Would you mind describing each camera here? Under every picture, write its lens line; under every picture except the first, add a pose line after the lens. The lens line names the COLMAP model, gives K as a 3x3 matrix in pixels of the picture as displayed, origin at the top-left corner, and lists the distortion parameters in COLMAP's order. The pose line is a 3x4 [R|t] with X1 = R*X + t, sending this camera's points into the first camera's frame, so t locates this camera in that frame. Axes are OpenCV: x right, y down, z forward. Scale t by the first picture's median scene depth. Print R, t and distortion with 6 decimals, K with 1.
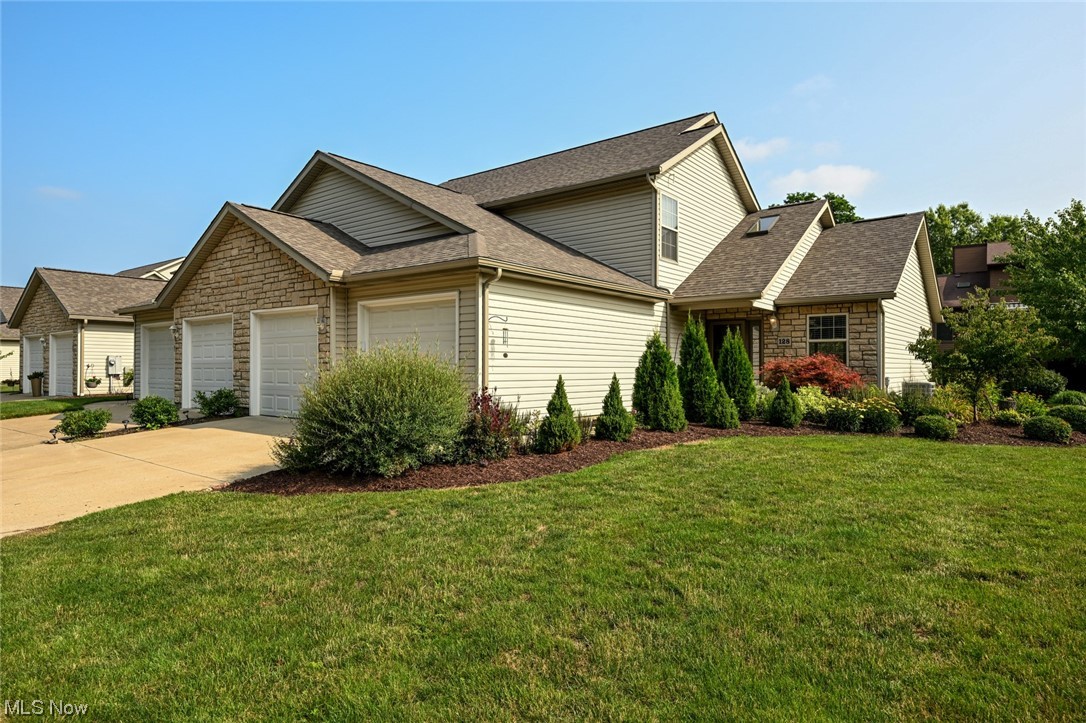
lens RADIAL K [[626.8, 0, 541.5], [0, 626.8, 362.6], [0, 0, 1]] dist [0.001150, 0.000063]
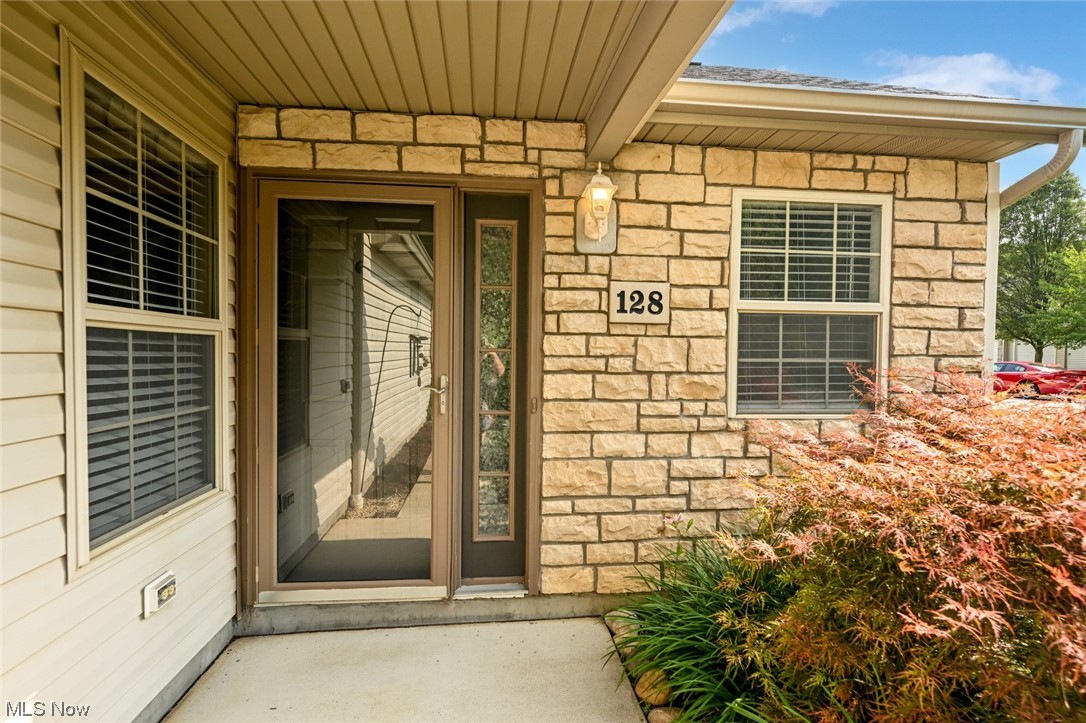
lens RADIAL K [[529.6, 0, 542.0], [0, 529.6, 363.4], [0, 0, 1]] dist [0.000436, 0.000058]
pose [[0.714176, -0.005239, 0.699946, 0.243031], [-0.013793, 0.999672, 0.021556, -0.017108], [-0.699830, -0.025049, 0.713870, 0.920344]]
